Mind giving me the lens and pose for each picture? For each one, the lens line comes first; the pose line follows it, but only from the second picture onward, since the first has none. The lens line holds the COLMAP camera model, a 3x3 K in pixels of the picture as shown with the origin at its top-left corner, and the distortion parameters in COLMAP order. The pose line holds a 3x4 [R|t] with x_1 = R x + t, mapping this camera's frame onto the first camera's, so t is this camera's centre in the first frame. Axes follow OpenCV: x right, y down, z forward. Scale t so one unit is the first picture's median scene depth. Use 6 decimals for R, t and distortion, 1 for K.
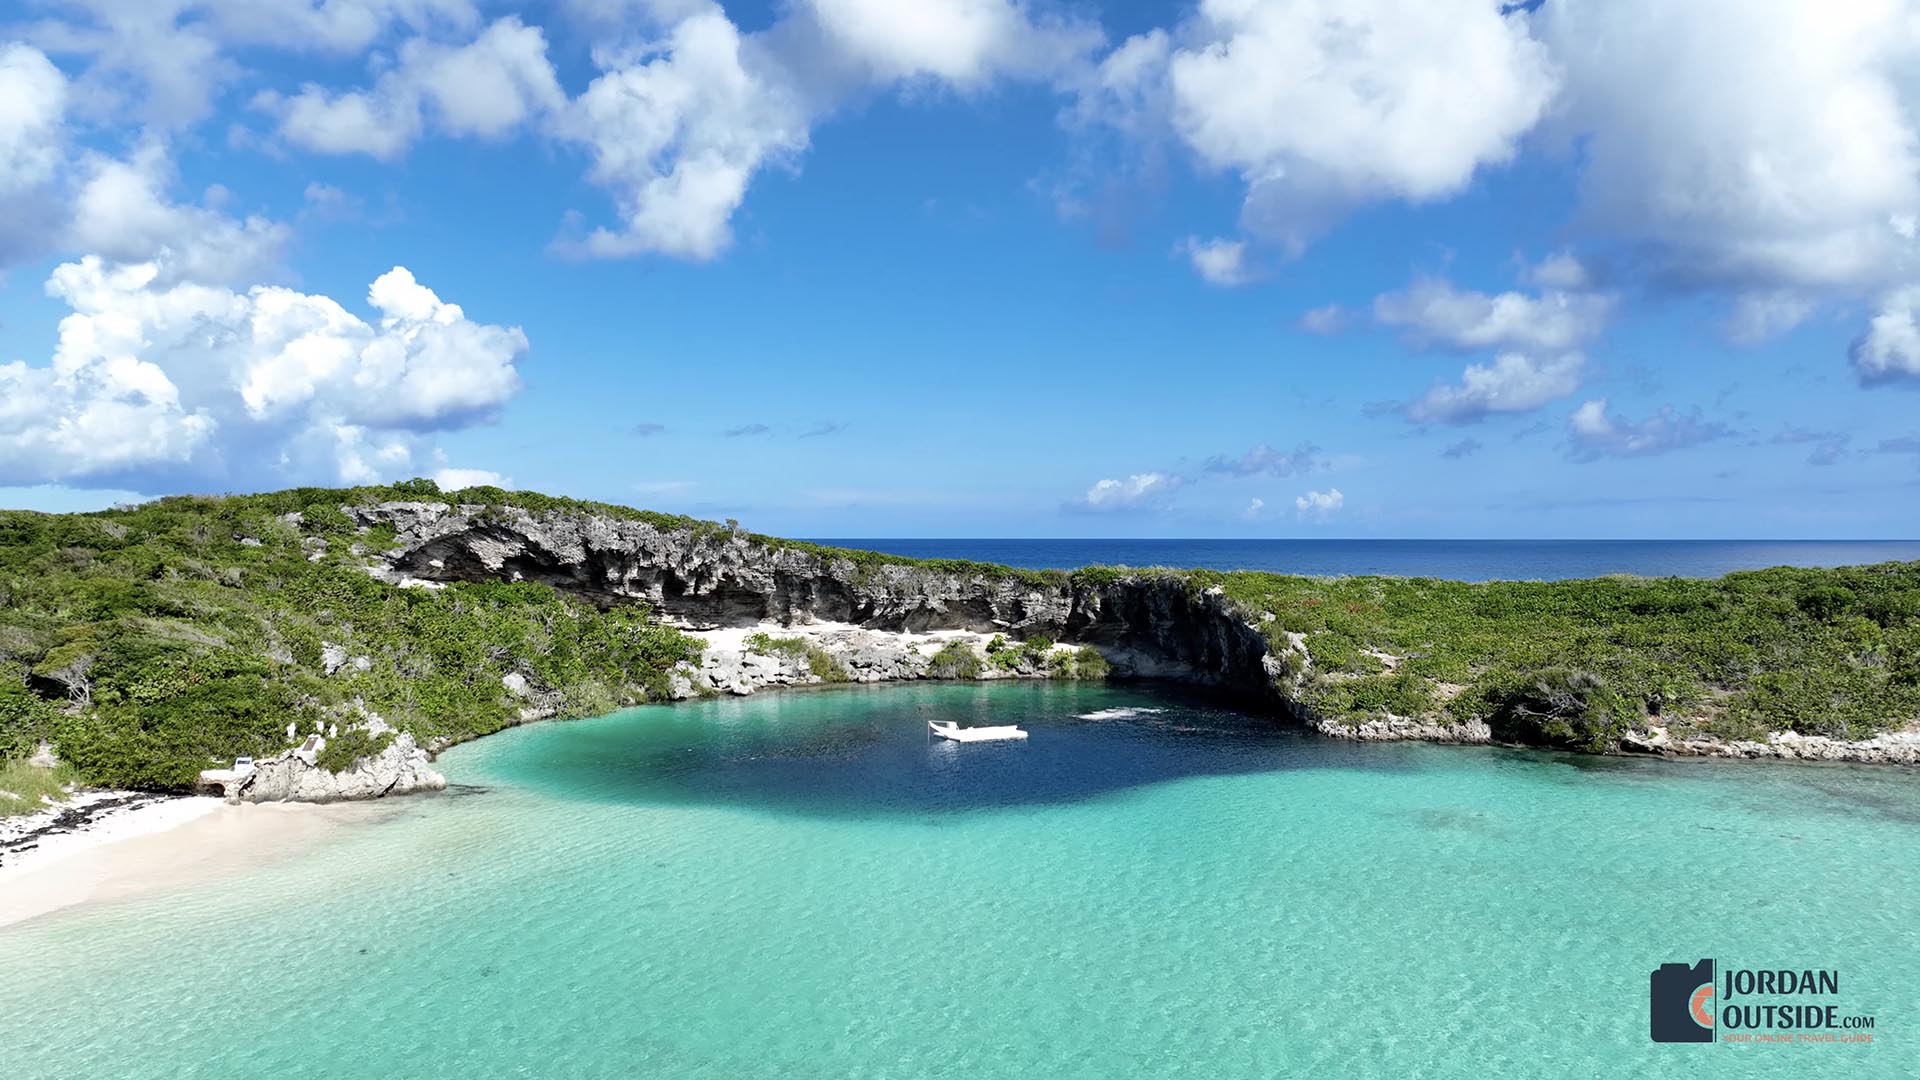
lens RADIAL K [[1467.3, 0, 953.2], [0, 1467.3, 545.8], [0, 0, 1]] dist [-0.003313, 0.019053]
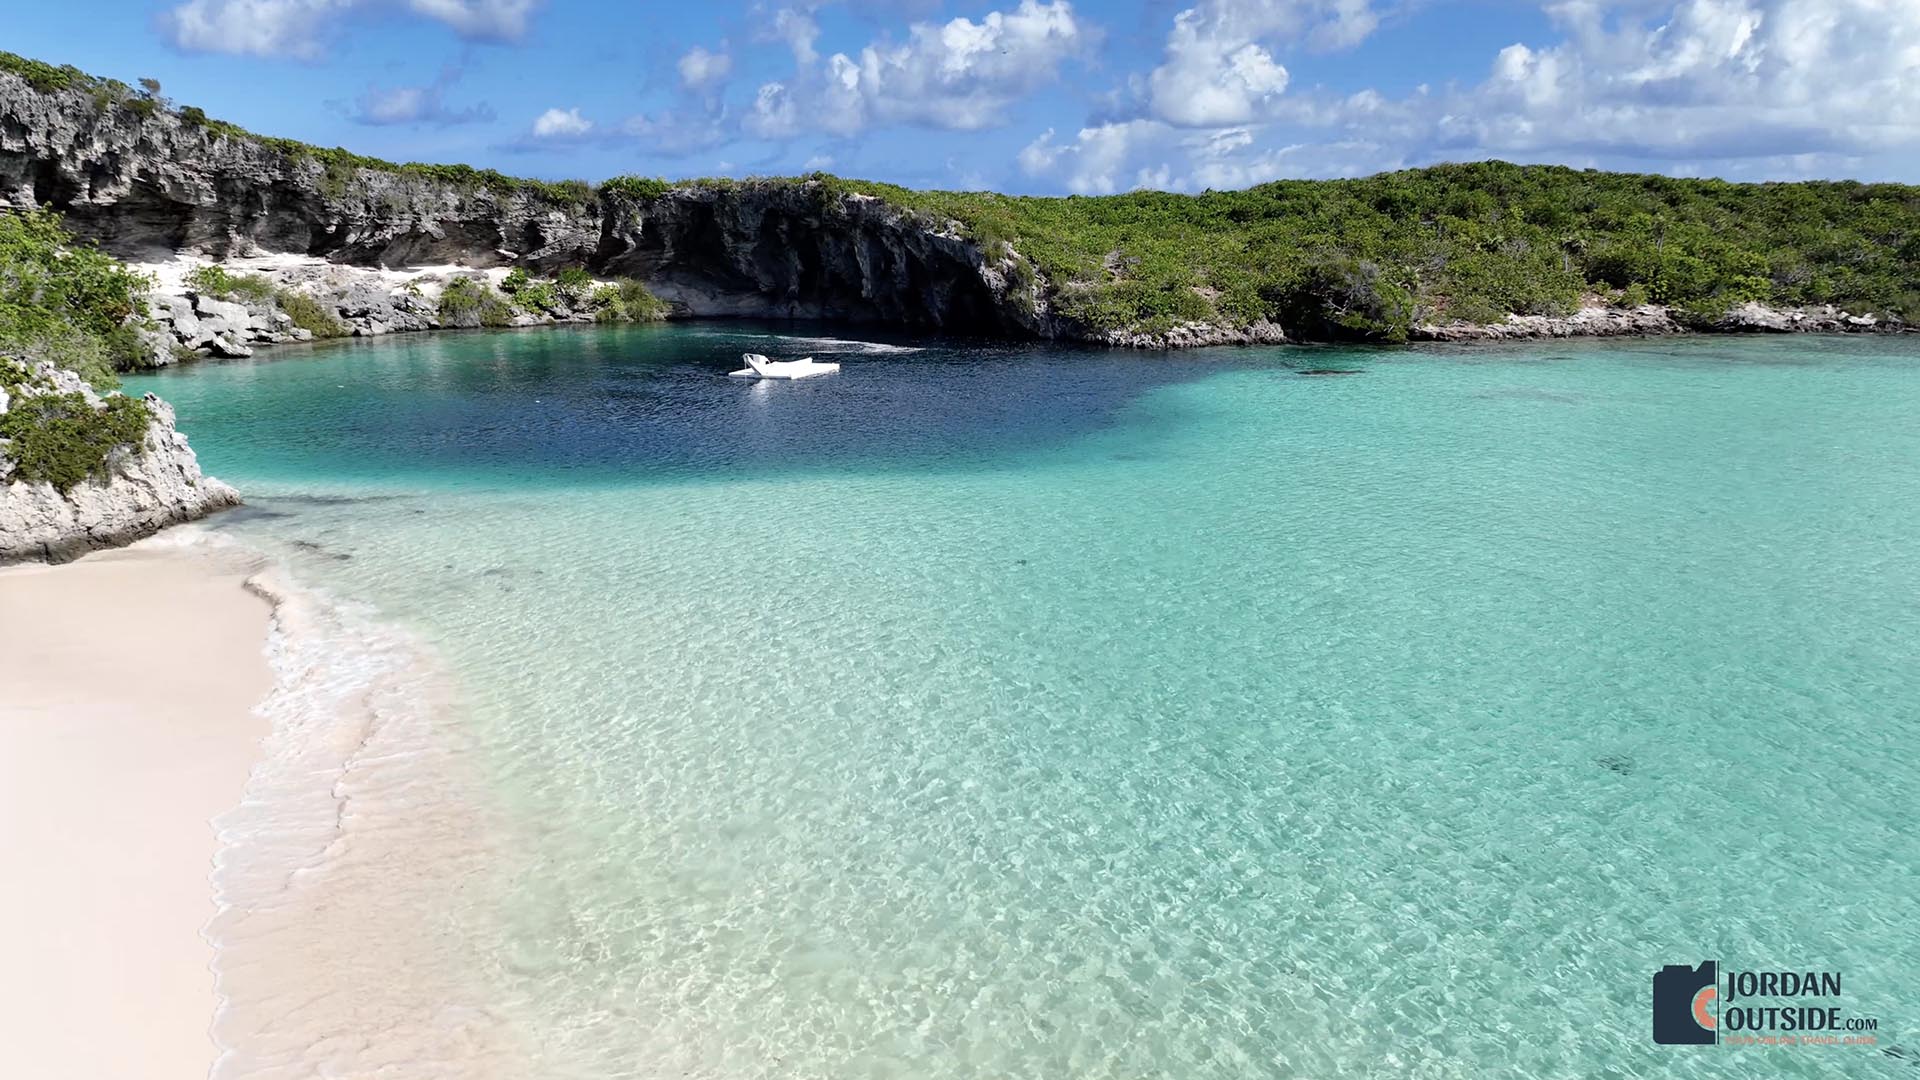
lens RADIAL K [[1467.3, 0, 958.7], [0, 1467.3, 540.5], [0, 0, 1]] dist [-0.003313, 0.019053]
pose [[0.797818, -0.130786, 0.588542, -0.278865], [0.006028, 0.977869, 0.209131, 0.046347], [-0.602868, -0.163300, 0.780950, 0.285671]]
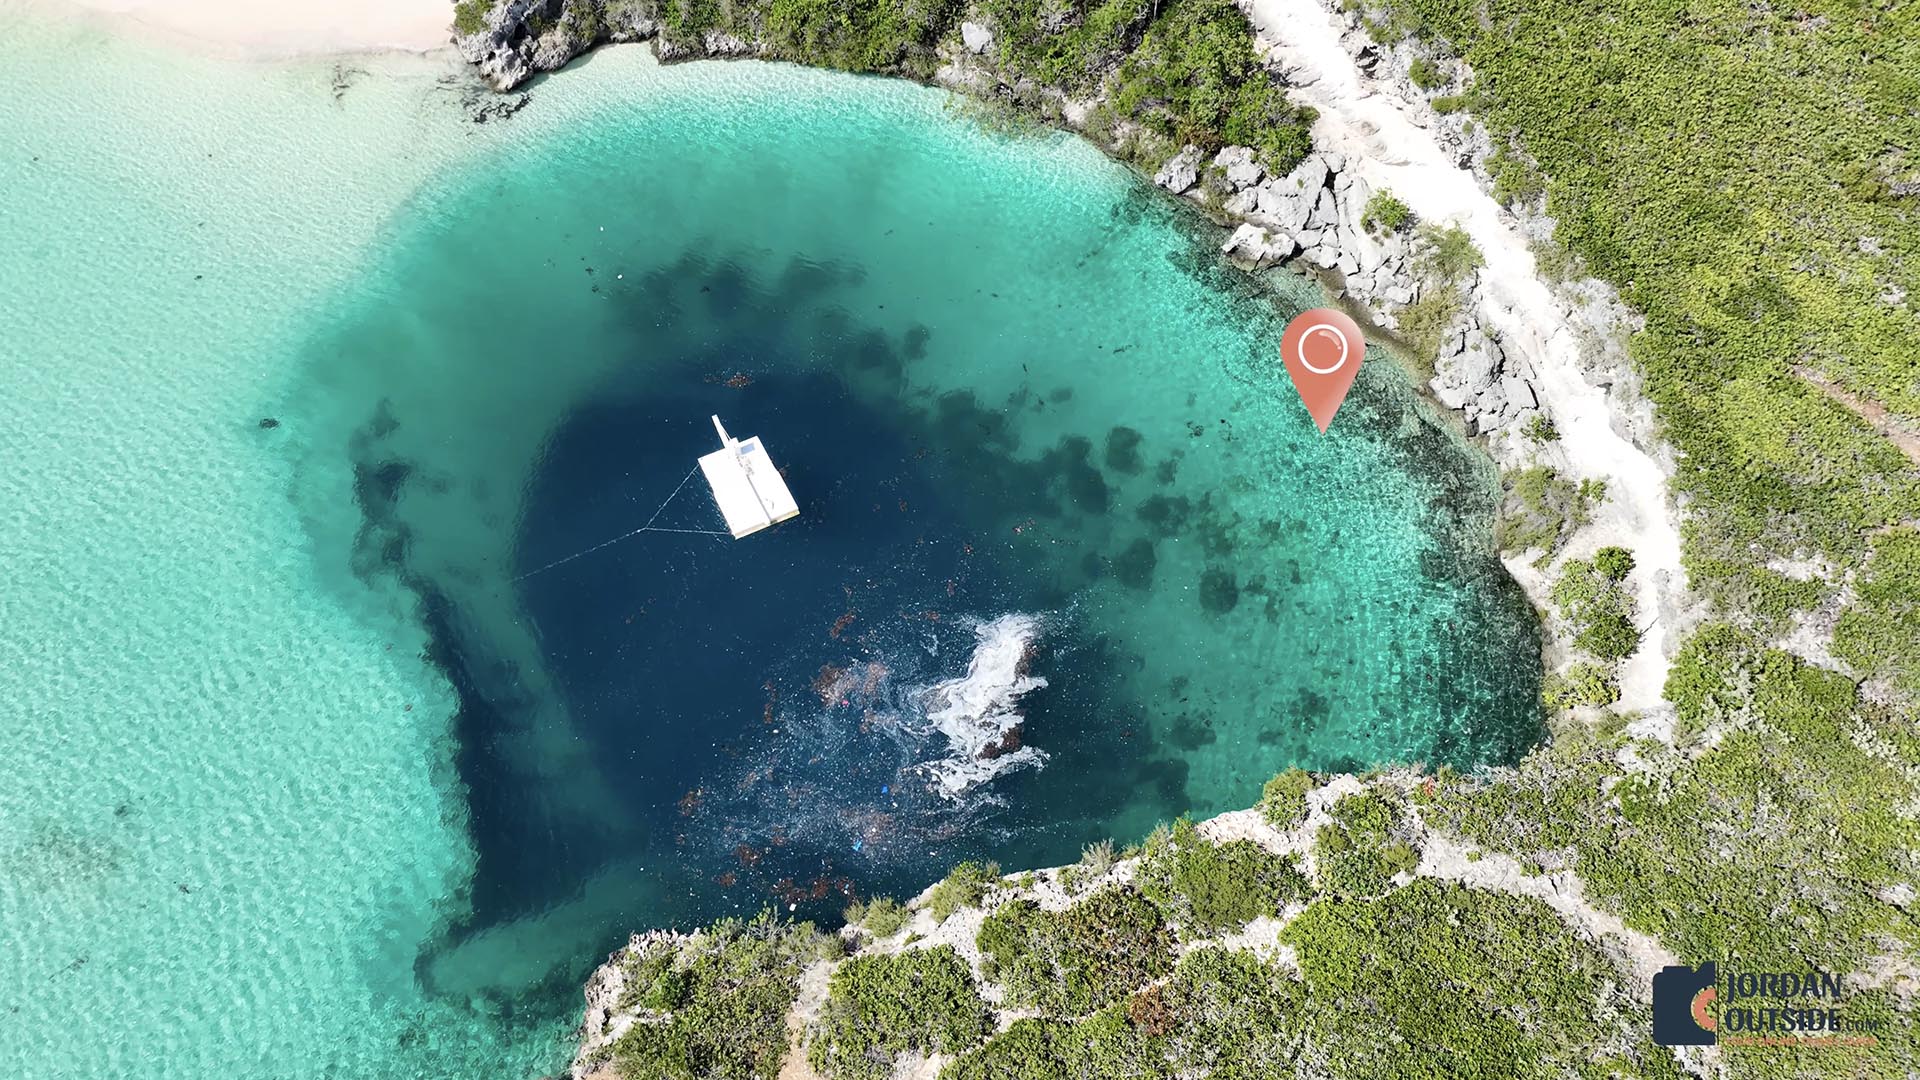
lens RADIAL K [[1482.3, 0, 945.8], [0, 1482.3, 546.5], [0, 0, 1]] dist [0.010815, -0.000636]
pose [[-0.102545, 0.825228, -0.555413, 0.364514], [-0.002717, 0.558122, 0.829755, -0.390671], [0.994725, 0.086596, -0.054990, 0.902285]]
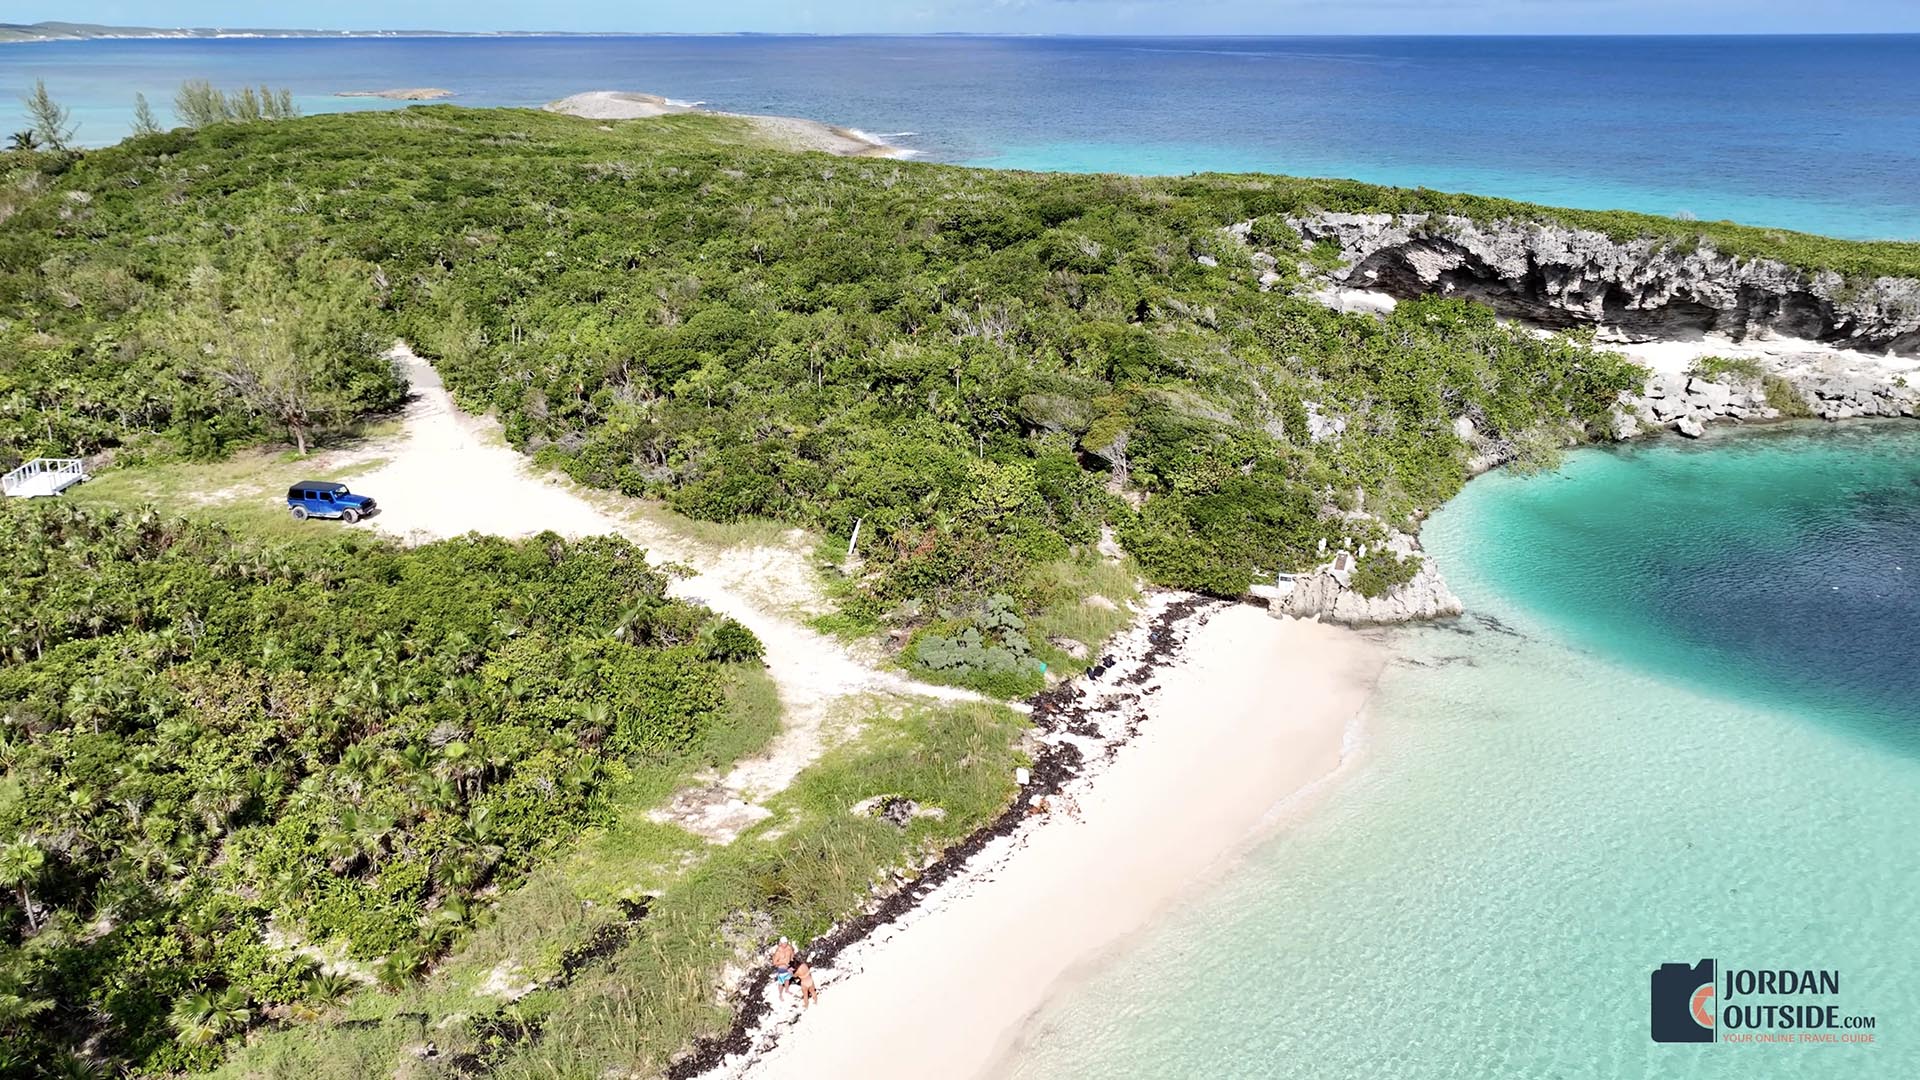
lens RADIAL K [[1467.3, 0, 952.8], [0, 1467.3, 536.8], [0, 0, 1]] dist [-0.003313, 0.019053]
pose [[0.886119, 0.148659, -0.438969, -0.138829], [-0.000759, 0.947625, 0.319385, -0.126658], [0.463458, -0.282680, 0.839821, 0.008508]]
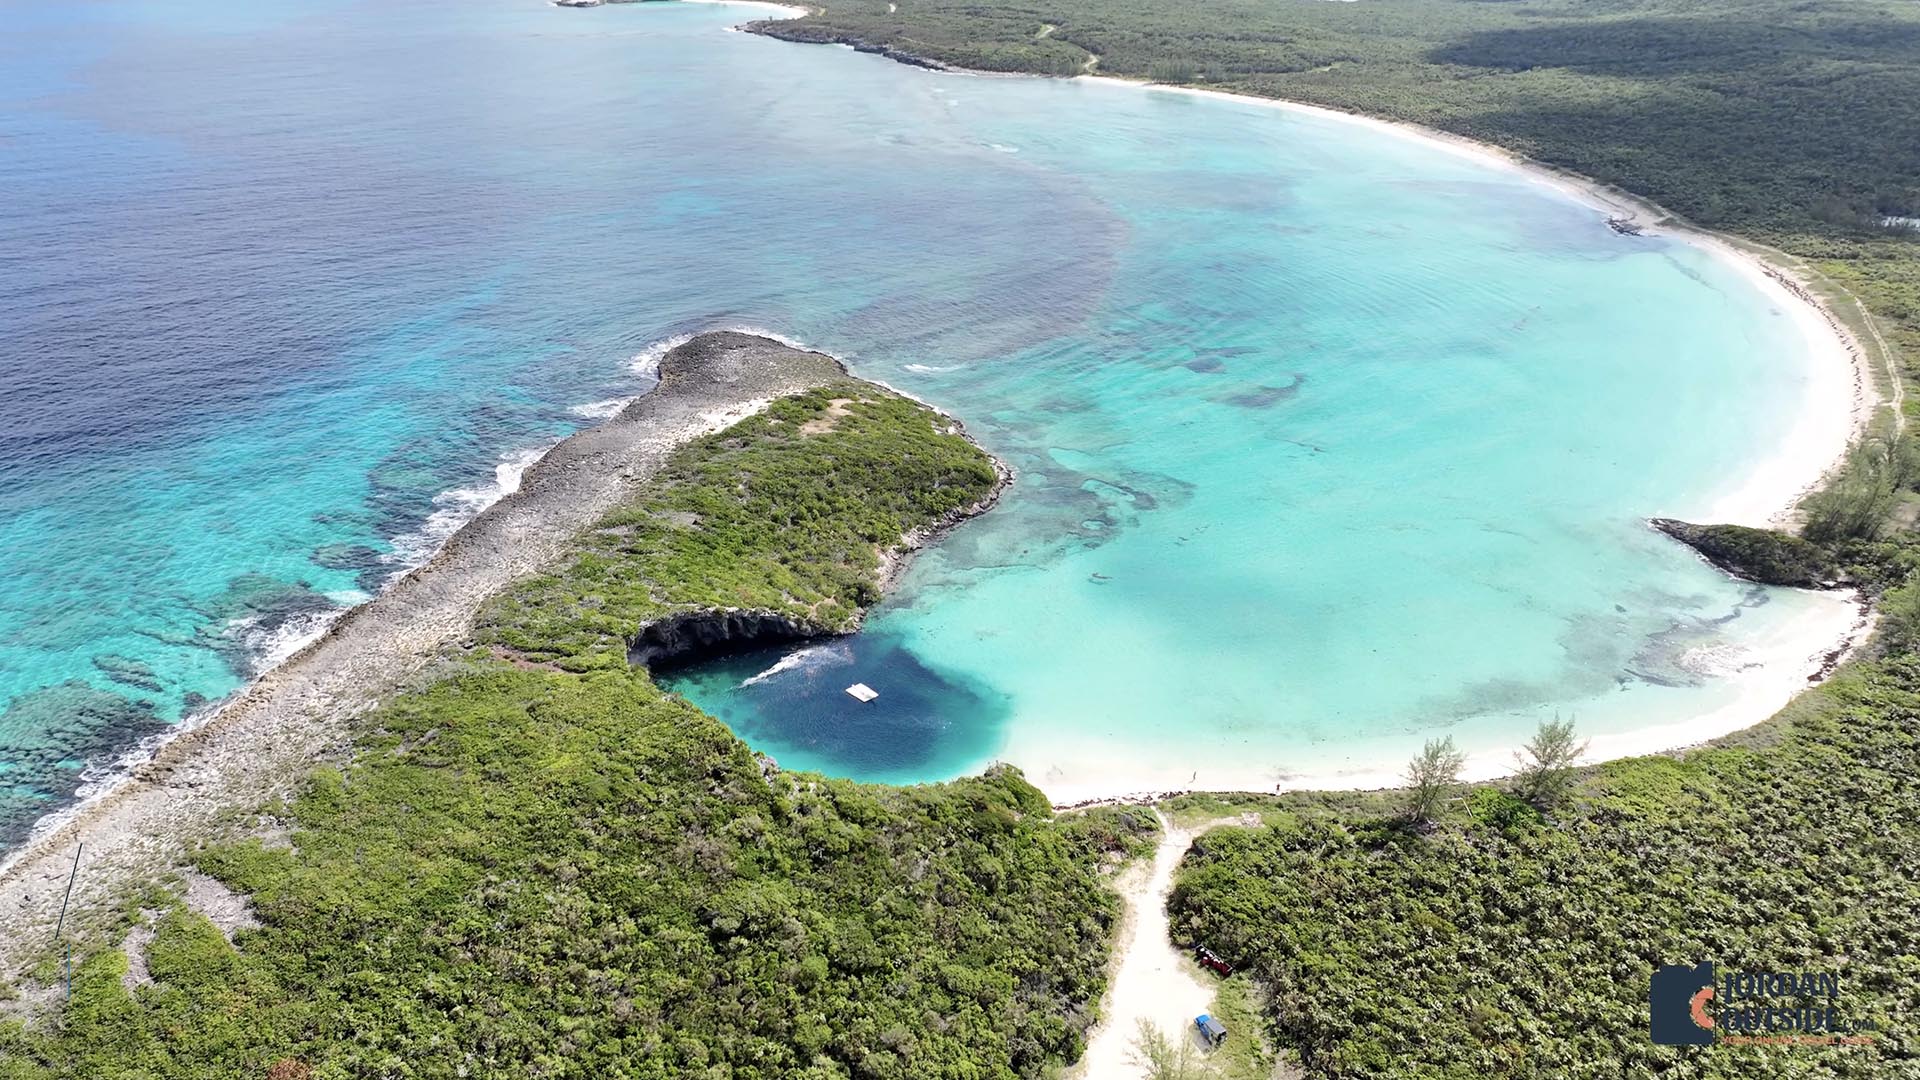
lens RADIAL K [[1467.3, 0, 947.4], [0, 1467.3, 540.9], [0, 0, 1]] dist [-0.003313, 0.019053]
pose [[-0.129749, -0.417548, 0.899344, -1.868760], [0.003793, 0.906795, 0.421554, -1.019987], [-0.991540, 0.058107, -0.116072, 0.903669]]
